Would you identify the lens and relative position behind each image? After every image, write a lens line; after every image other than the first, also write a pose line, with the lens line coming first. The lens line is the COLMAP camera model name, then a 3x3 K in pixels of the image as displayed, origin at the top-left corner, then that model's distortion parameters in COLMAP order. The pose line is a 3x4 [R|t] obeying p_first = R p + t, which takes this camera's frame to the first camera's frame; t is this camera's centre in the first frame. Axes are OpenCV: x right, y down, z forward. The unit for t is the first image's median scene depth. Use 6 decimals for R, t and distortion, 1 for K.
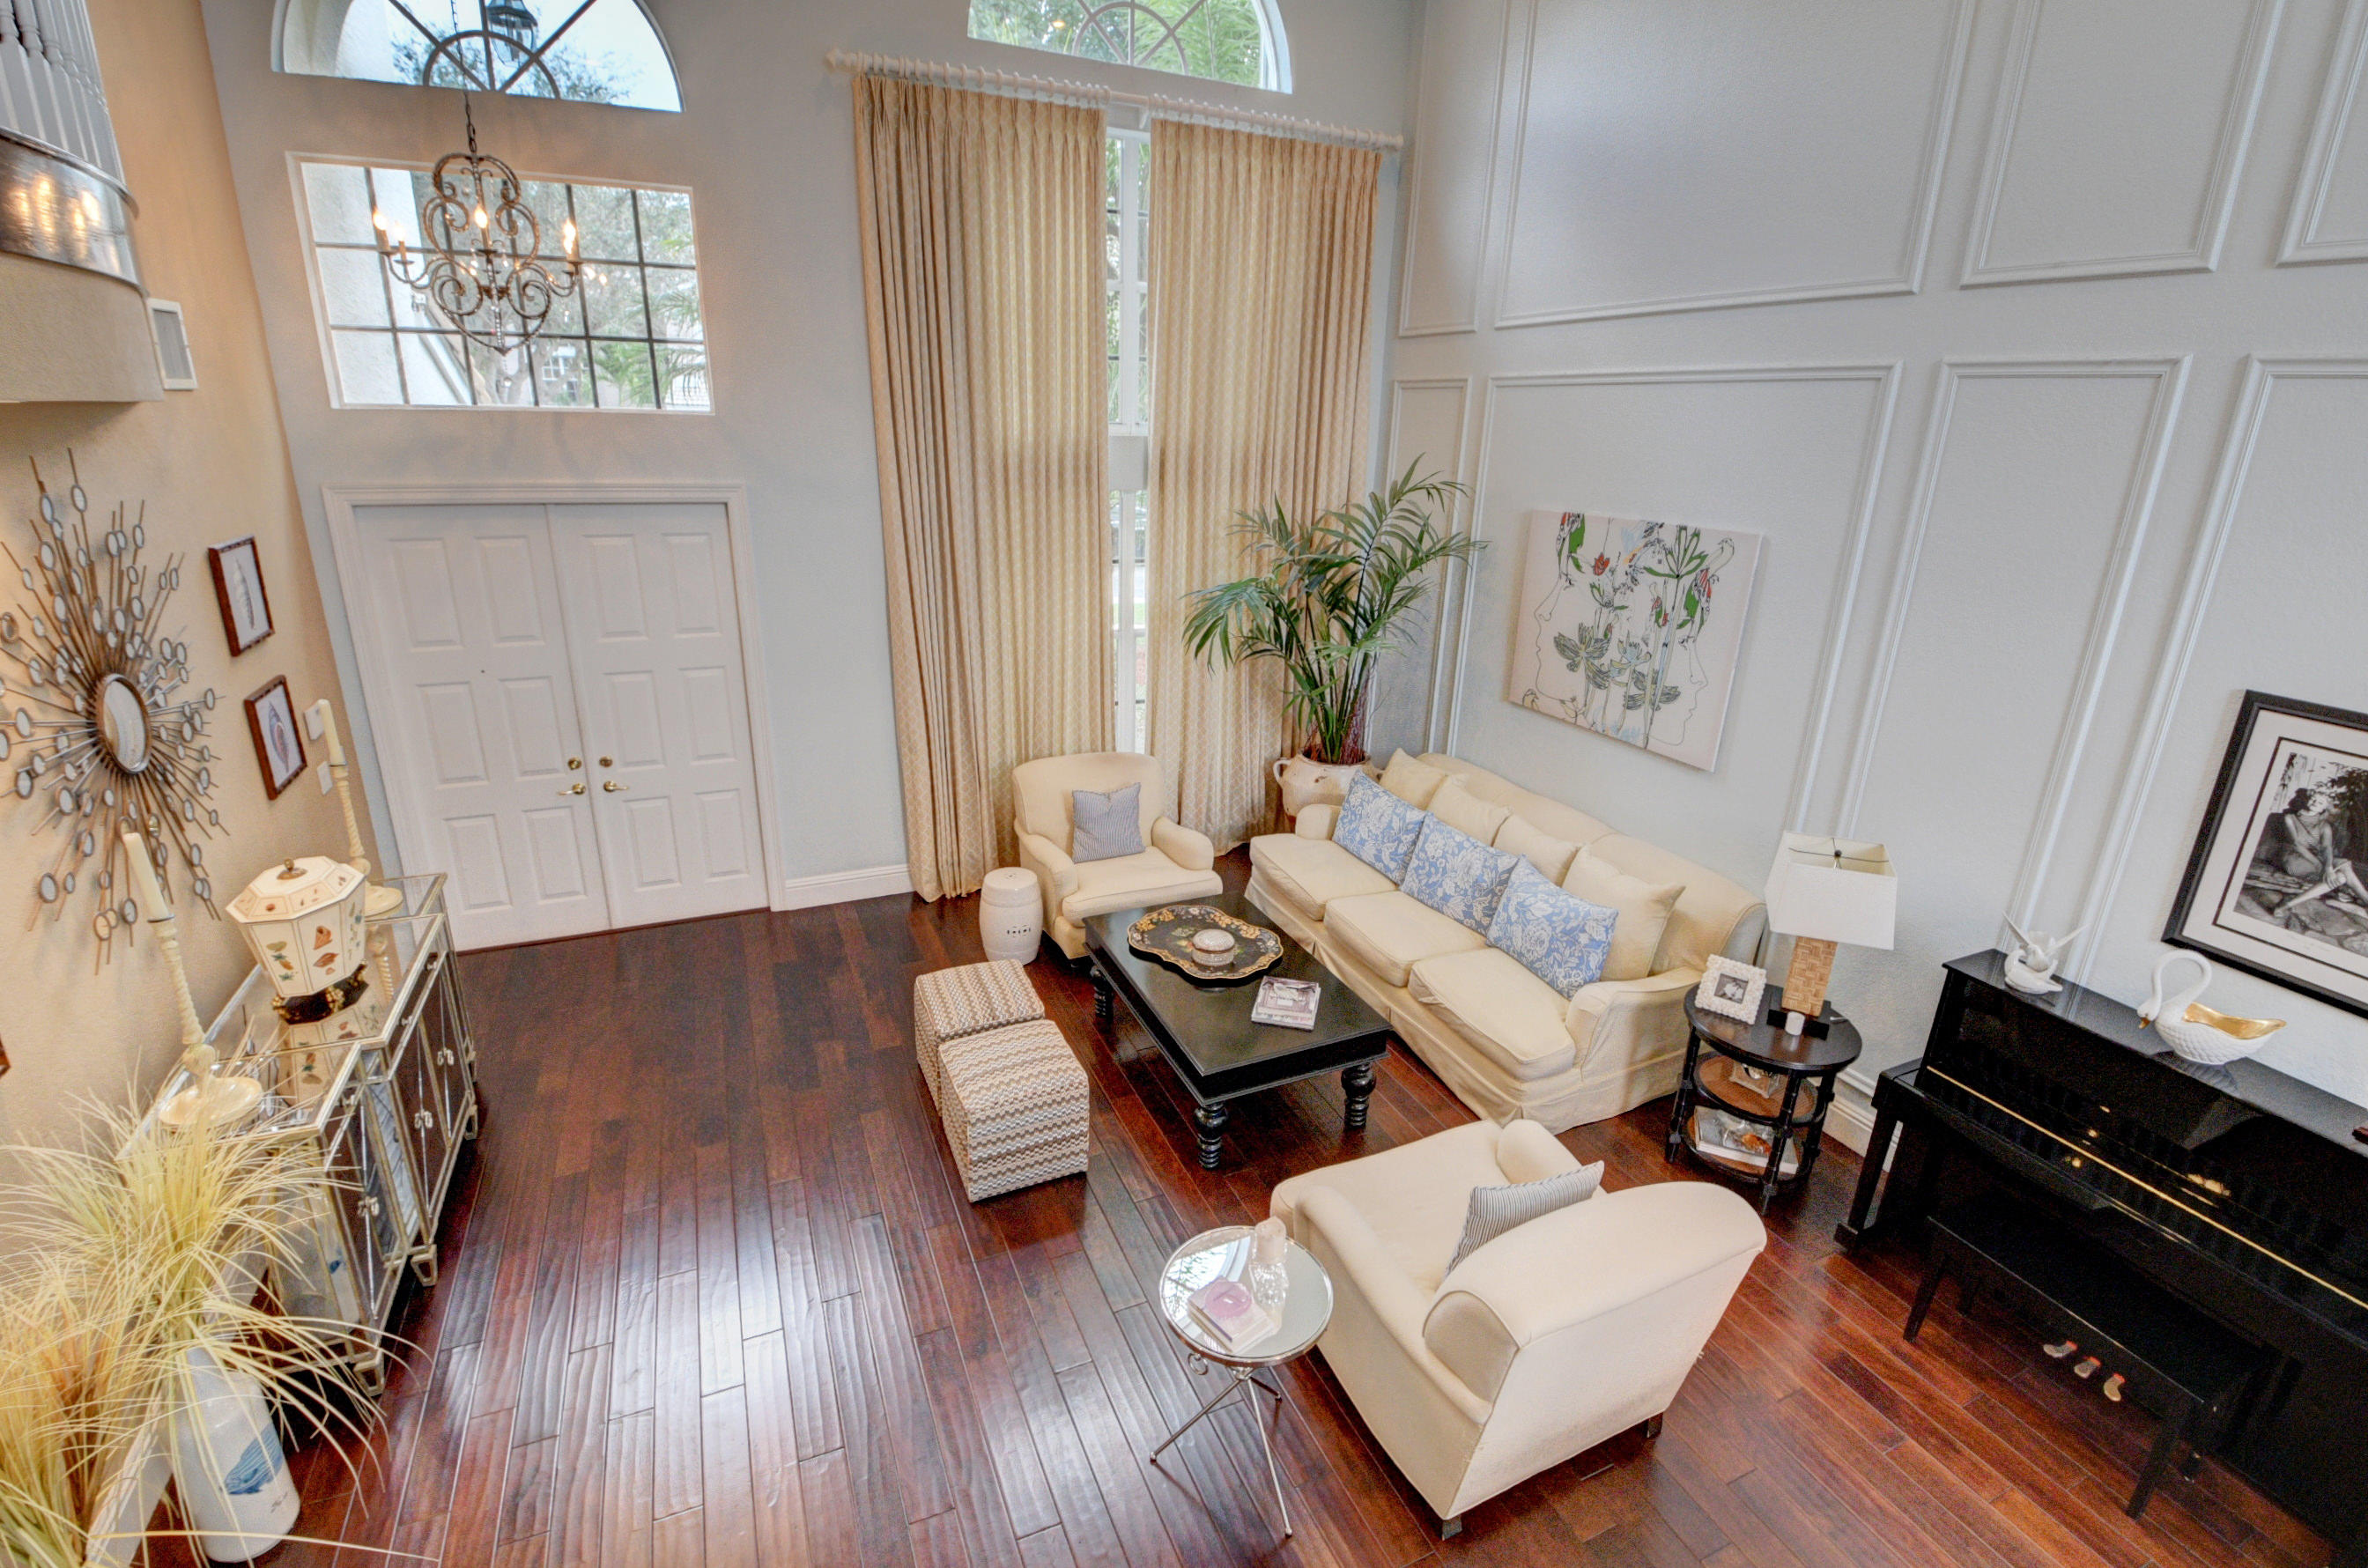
lens RADIAL K [[1049.0, 0, 1190.4], [0, 1049.0, 772.4], [0, 0, 1]] dist [0.024345, -0.030931]
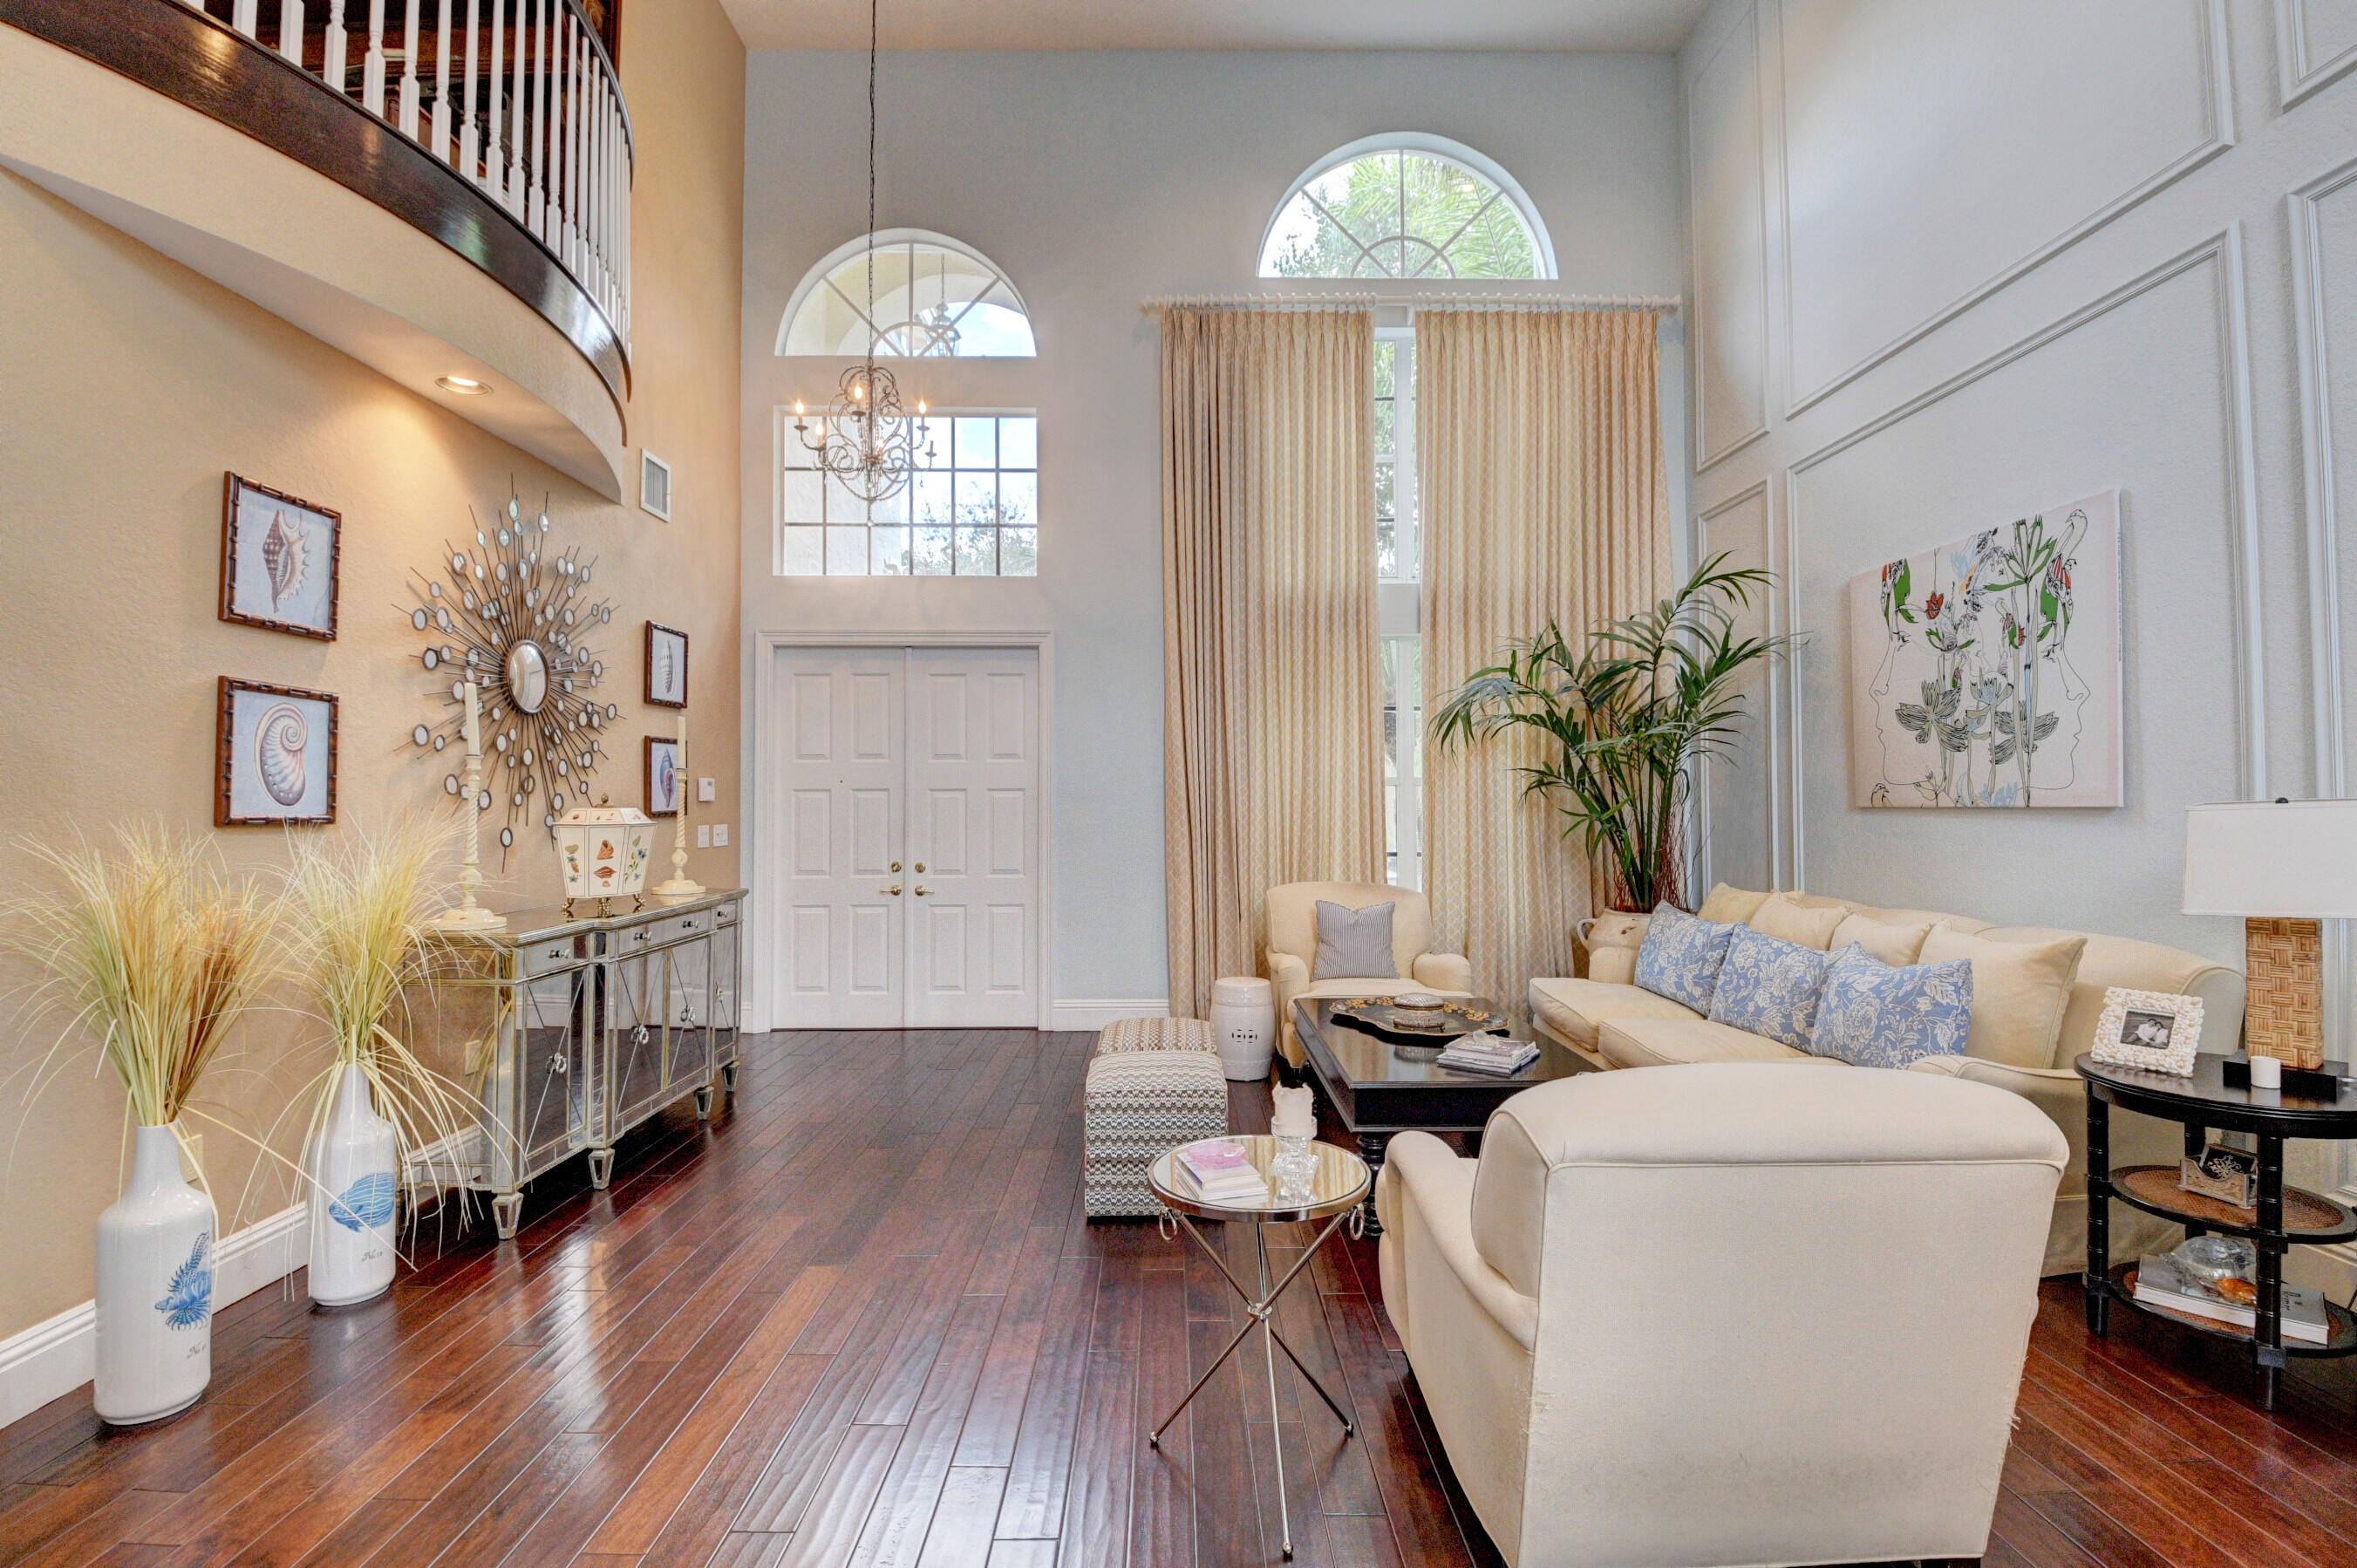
lens RADIAL K [[1044.2, 0, 1184.9], [0, 1044.2, 772.4], [0, 0, 1]] dist [0.024345, -0.030931]
pose [[0.917550, -0.043146, -0.395273, 0.163873], [-0.095359, 0.941206, -0.324096, 0.238193], [0.386017, 0.335067, 0.859489, 0.107782]]
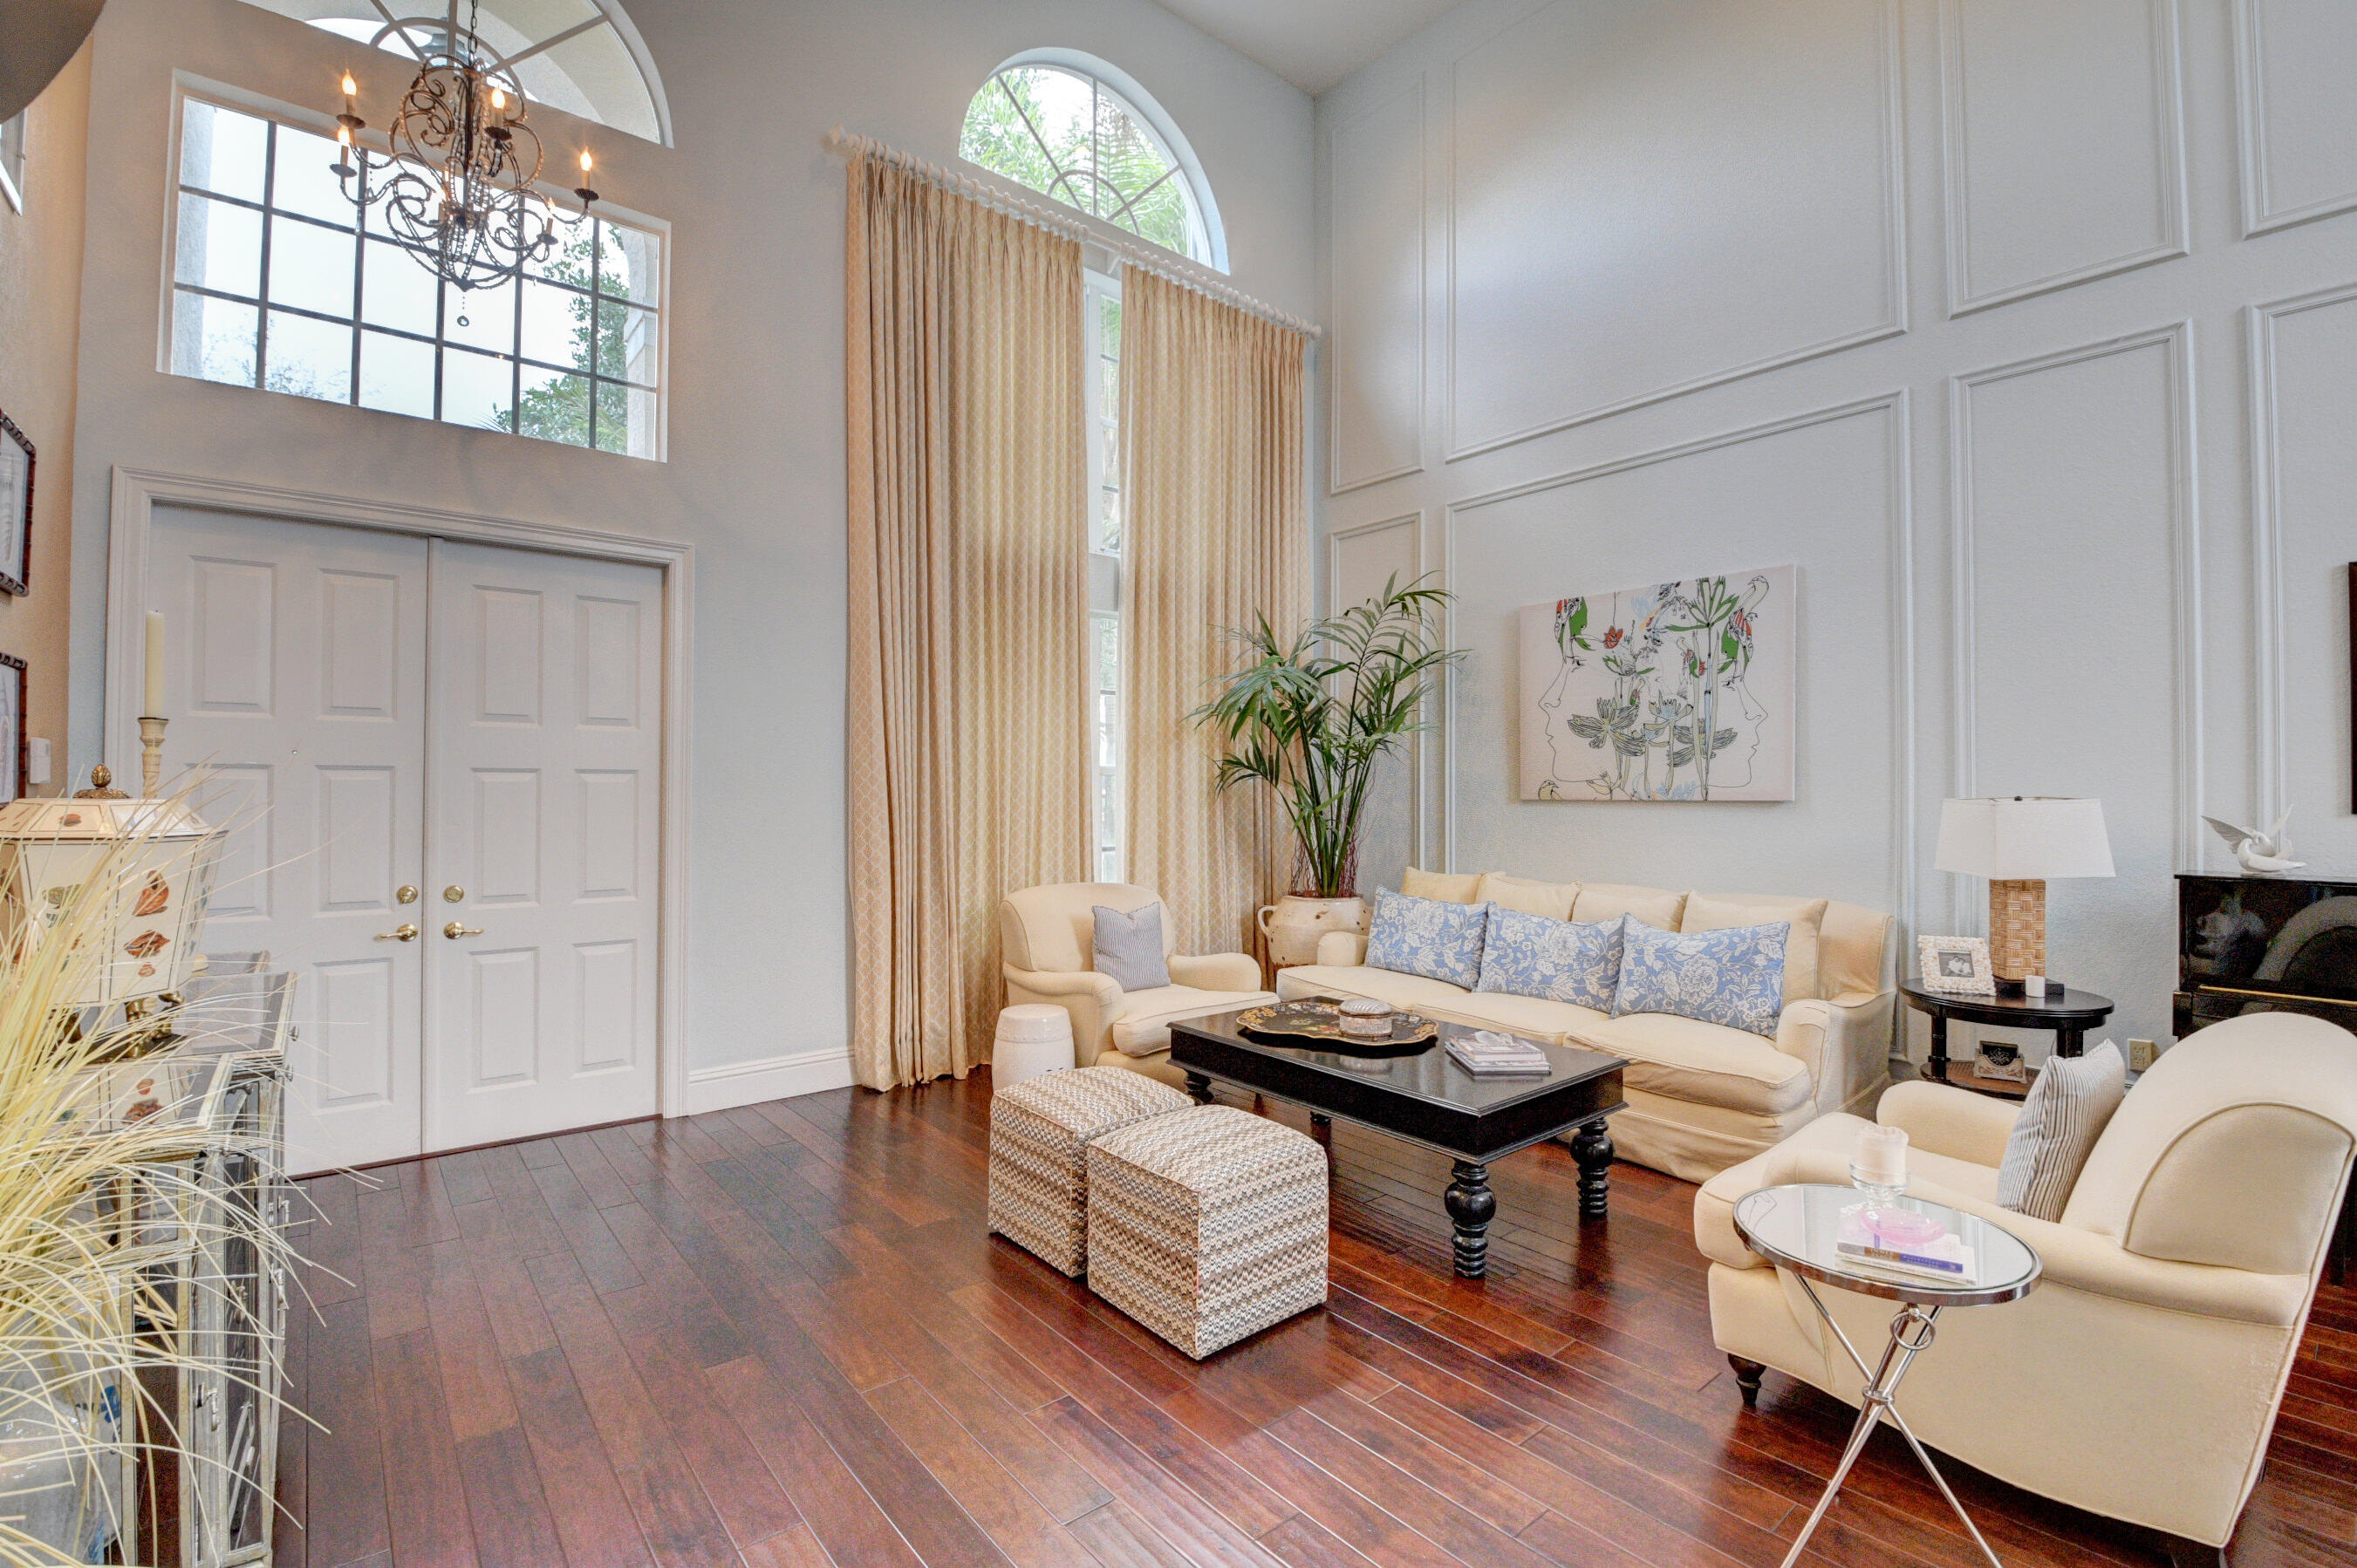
lens RADIAL K [[1029.0, 0, 1191.7], [0, 1029.0, 782.0], [0, 0, 1]] dist [0.003215, -0.022964]
pose [[0.962665, -0.023458, 0.269677, -0.265749], [0.107358, 0.947624, -0.300805, 0.184904], [-0.248496, 0.318527, 0.914763, 0.223808]]
